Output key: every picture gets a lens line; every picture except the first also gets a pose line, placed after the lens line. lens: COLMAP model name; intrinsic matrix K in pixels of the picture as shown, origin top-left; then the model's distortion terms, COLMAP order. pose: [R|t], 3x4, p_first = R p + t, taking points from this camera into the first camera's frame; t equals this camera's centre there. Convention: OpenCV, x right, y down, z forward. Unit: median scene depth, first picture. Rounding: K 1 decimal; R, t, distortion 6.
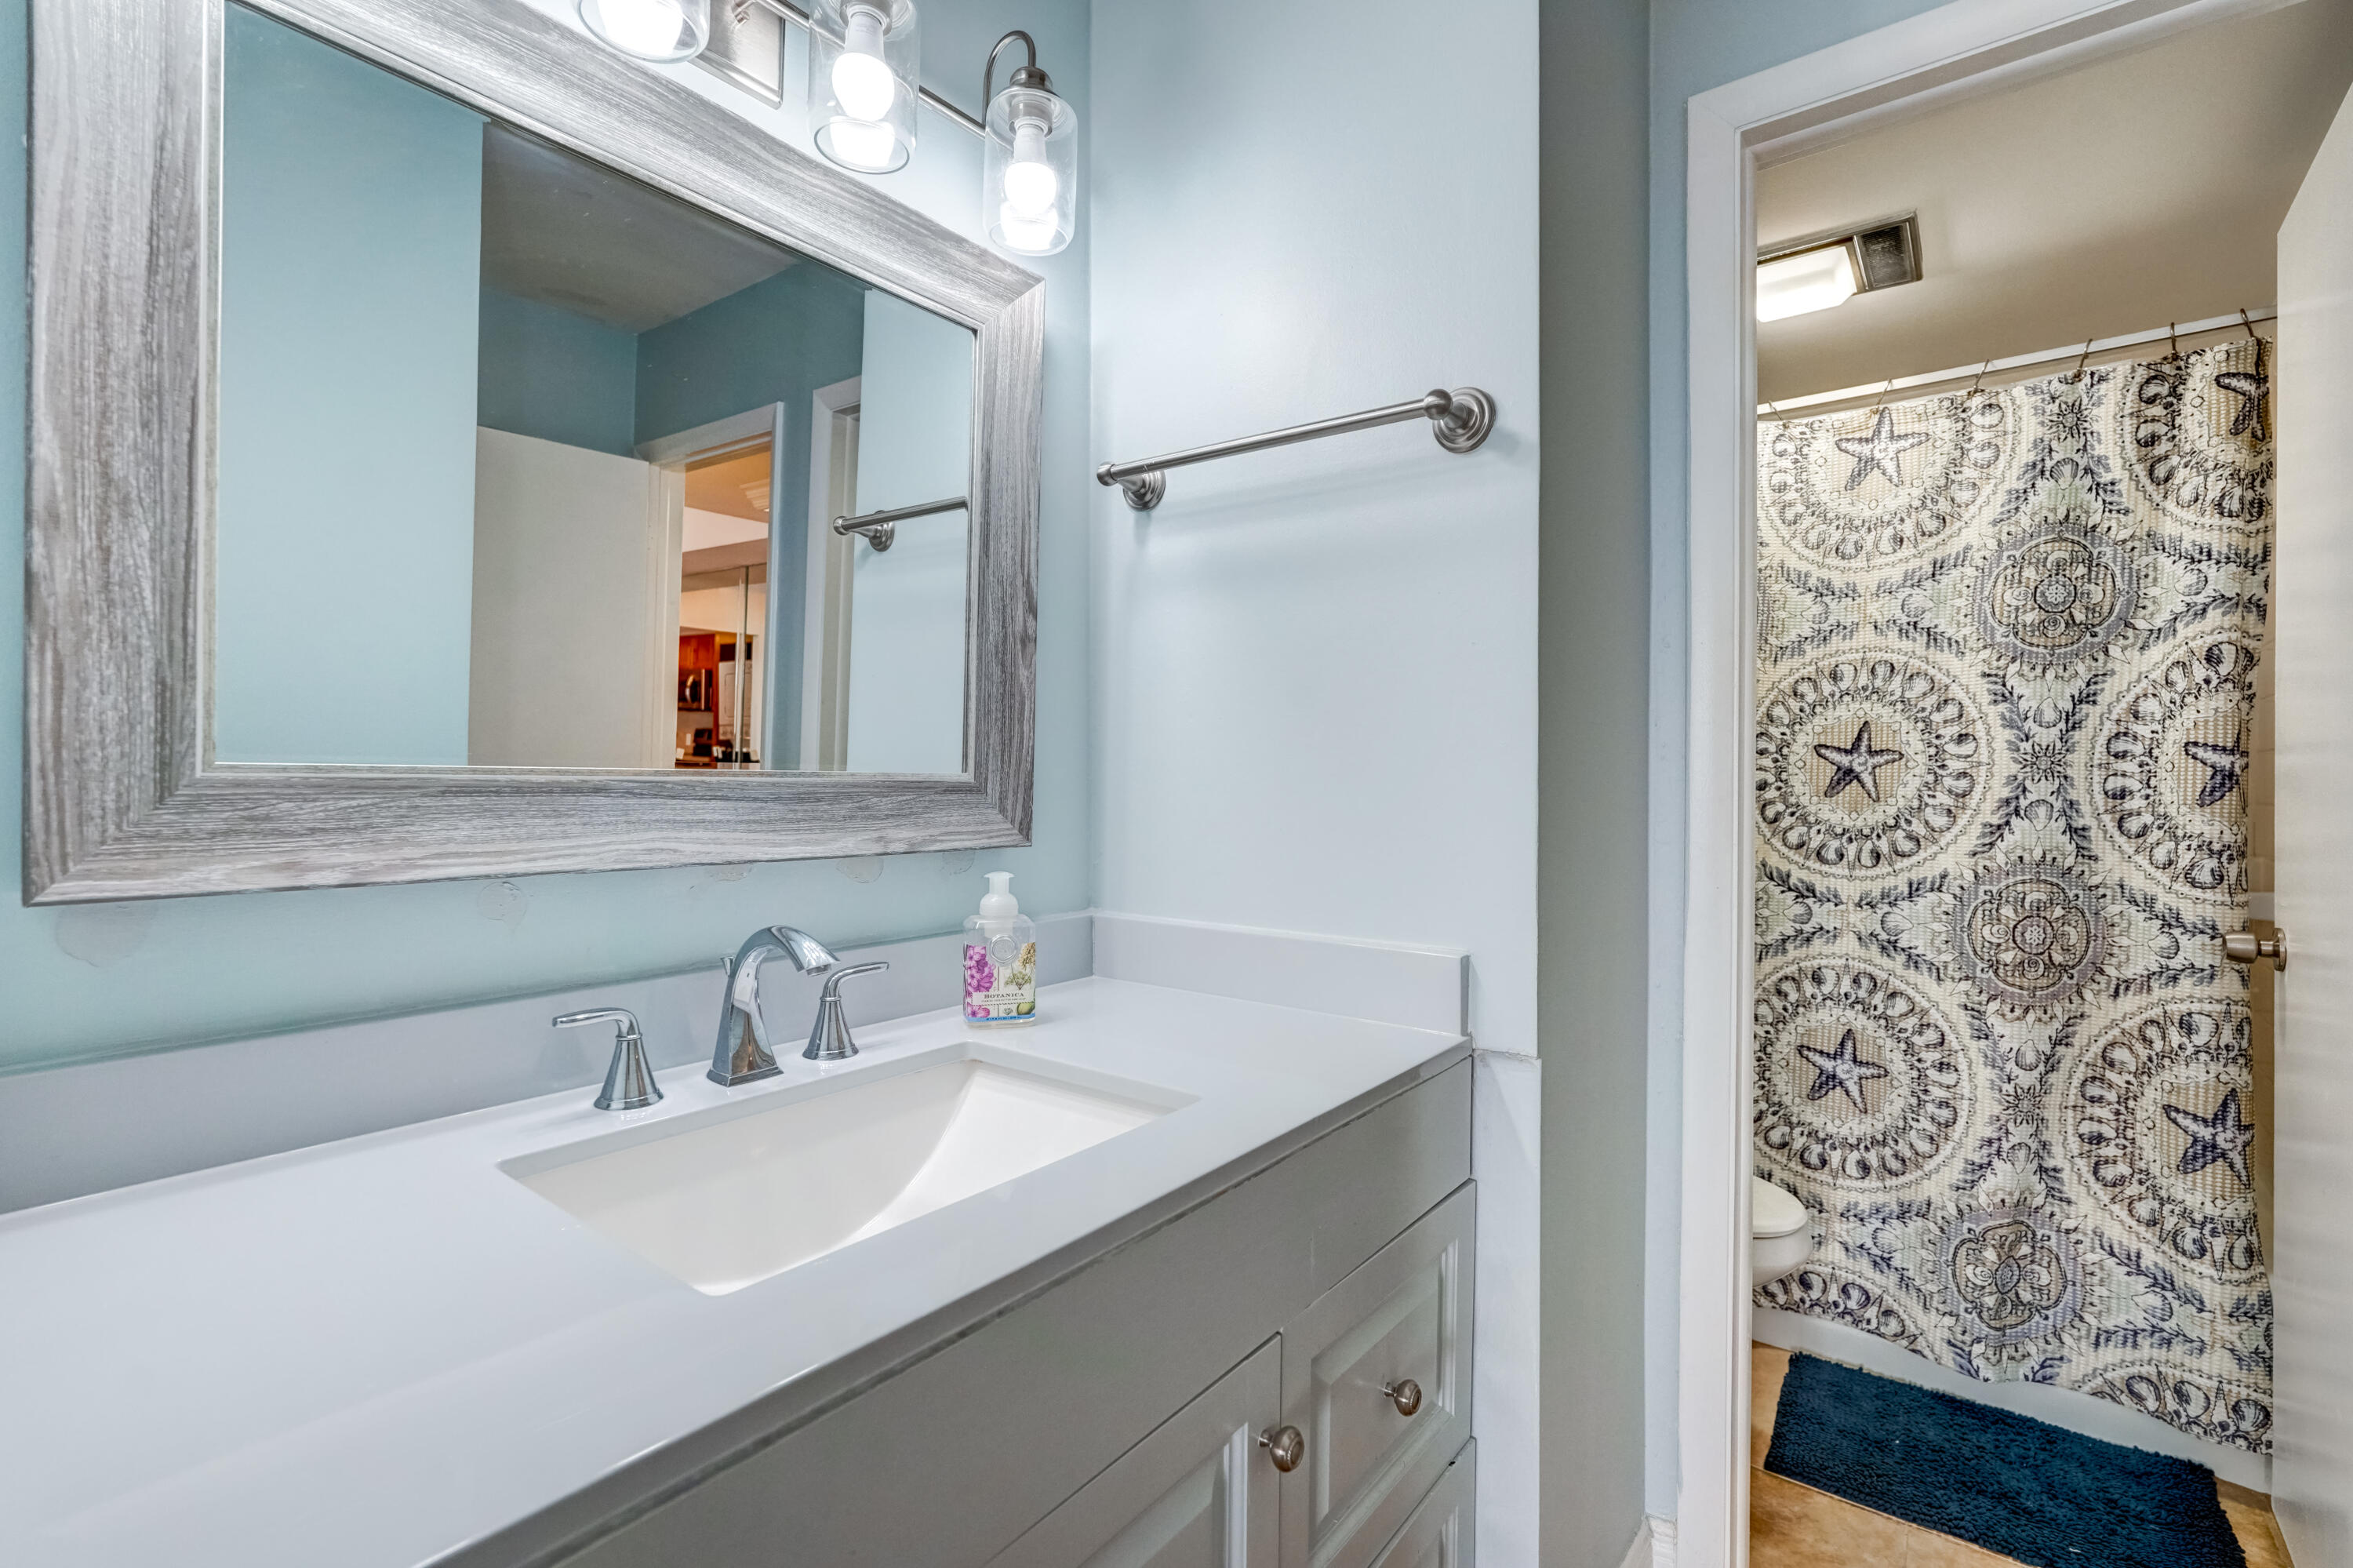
lens RADIAL K [[1045.9, 0, 1192.8], [0, 1045.9, 771.4], [0, 0, 1]] dist [0.005292, 0.003906]
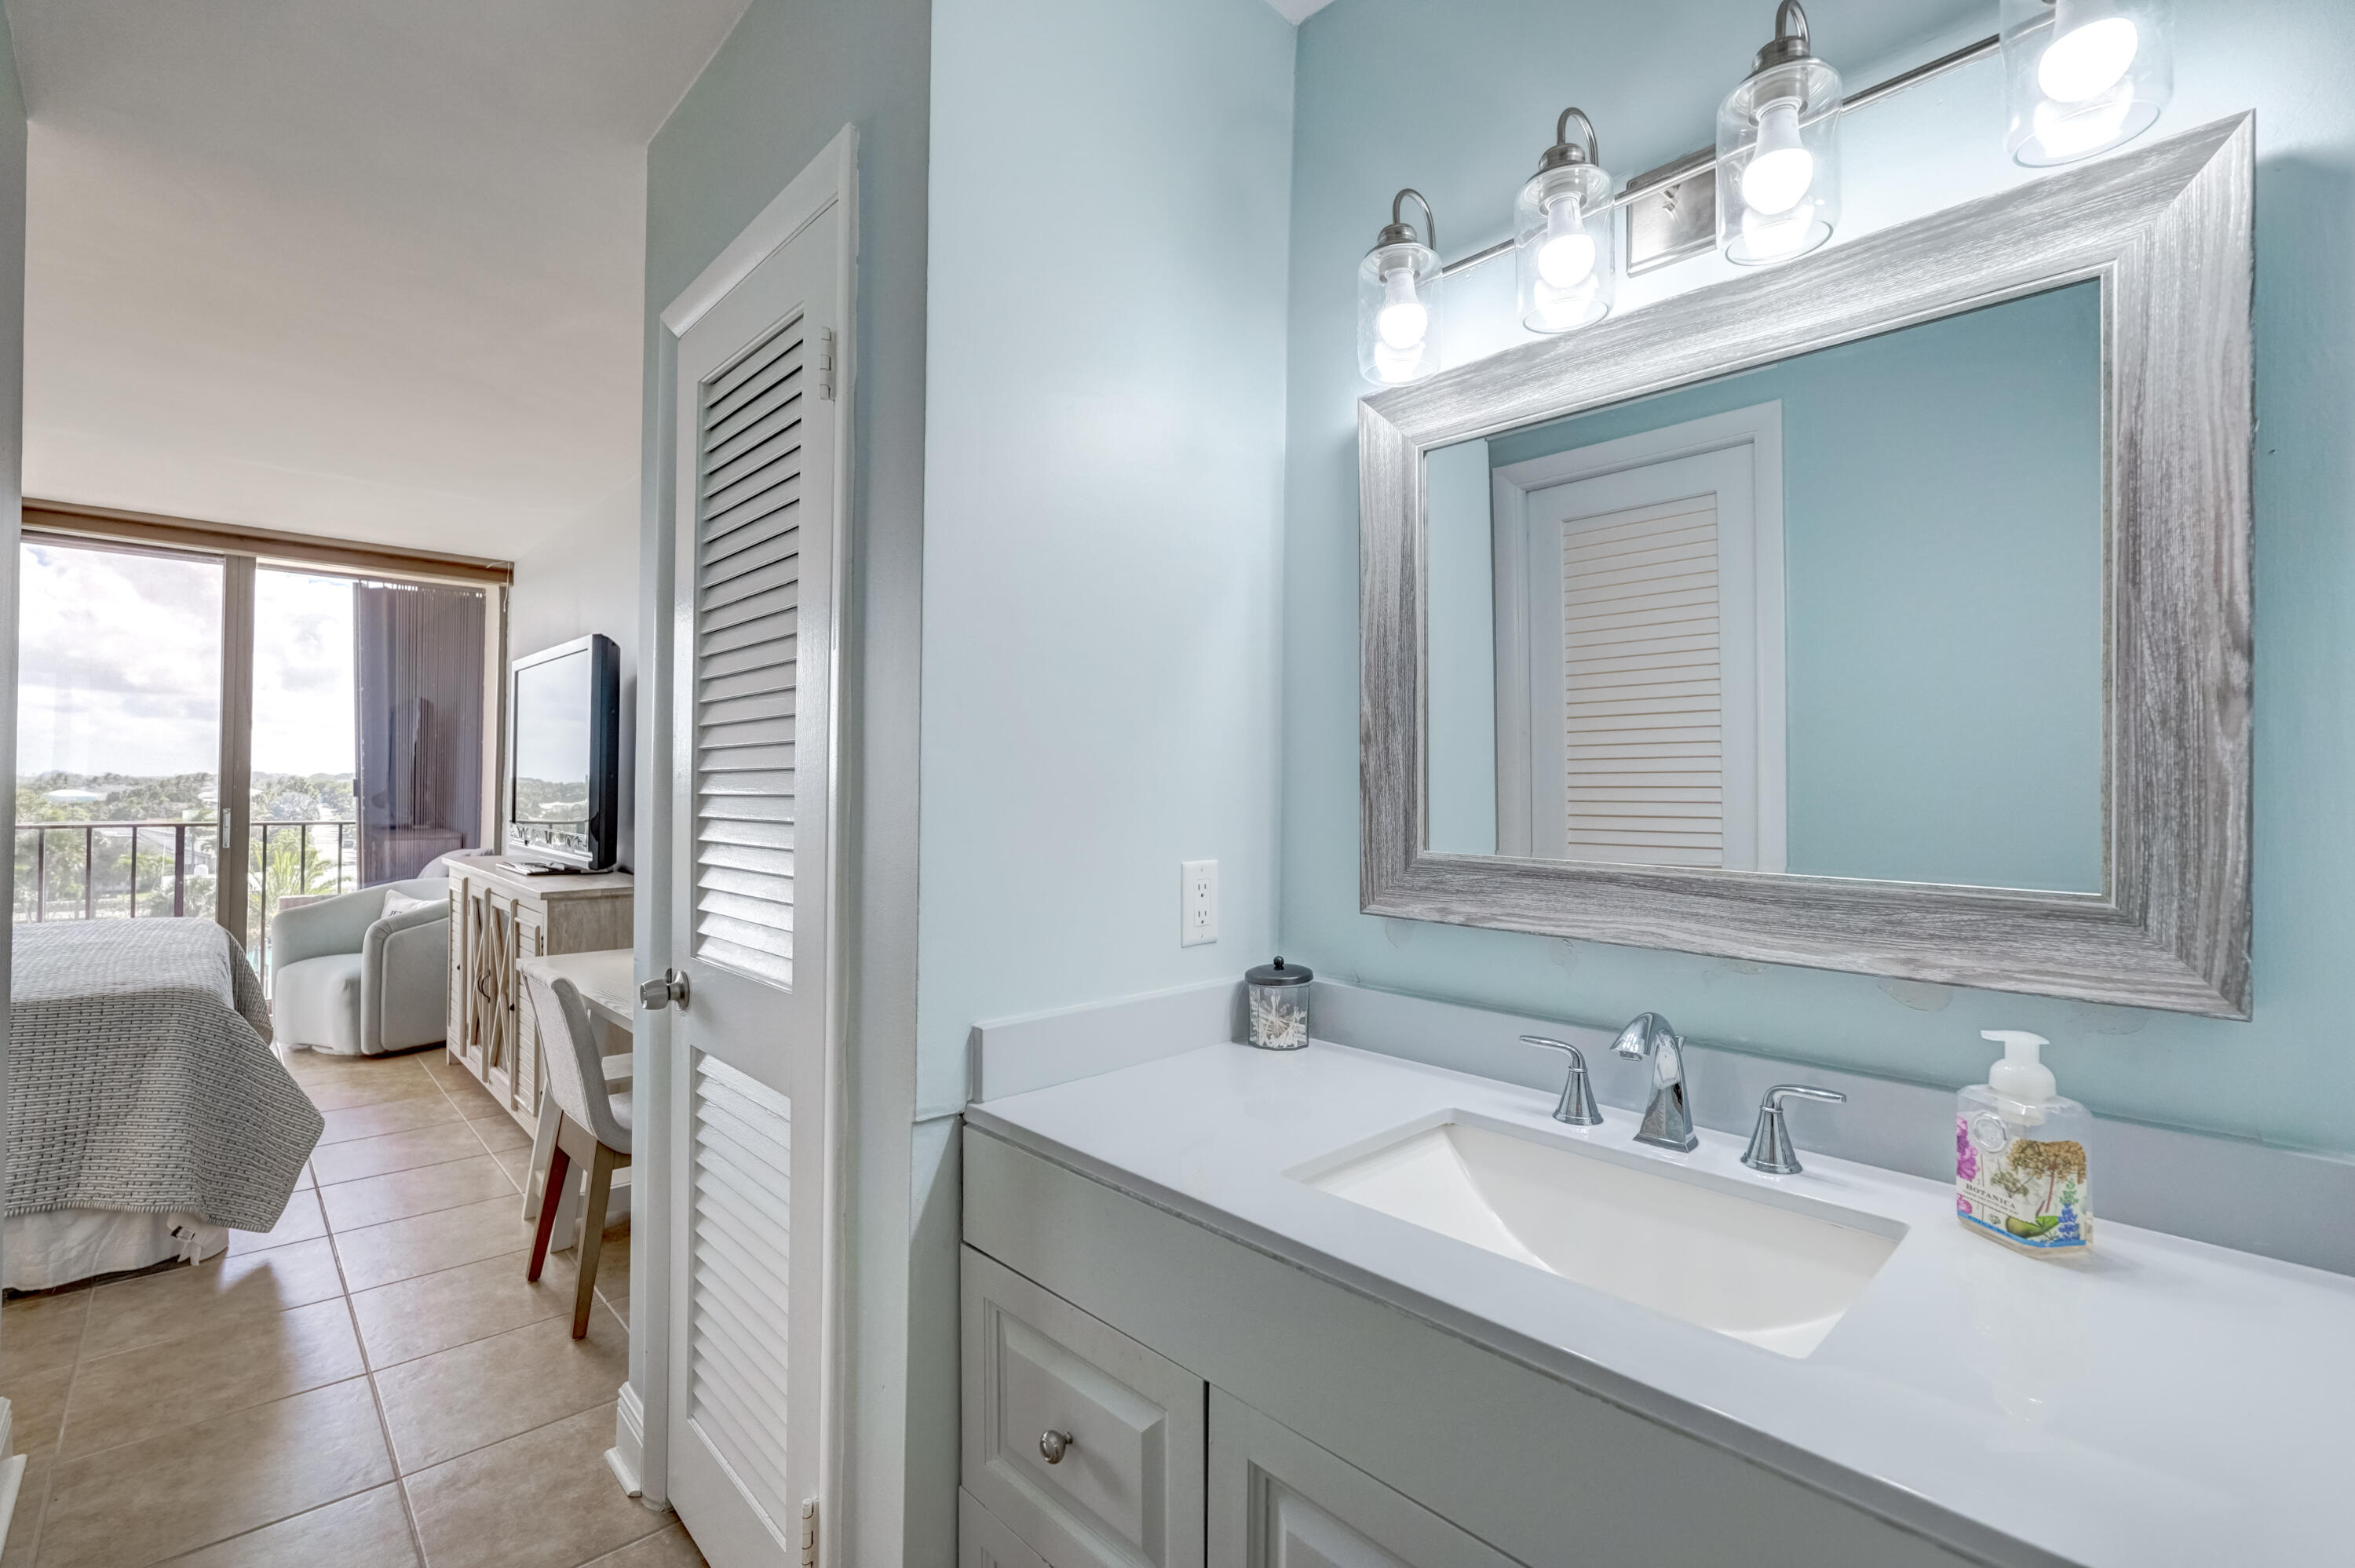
lens RADIAL K [[1046.6, 0, 1165.0], [0, 1046.6, 779.9], [0, 0, 1]] dist [0.005292, 0.003906]
pose [[-0.149334, -0.013359, -0.988697, 0.771975], [-0.004802, 0.999907, -0.012785, -0.083824], [0.988775, 0.002838, -0.149384, 0.616806]]
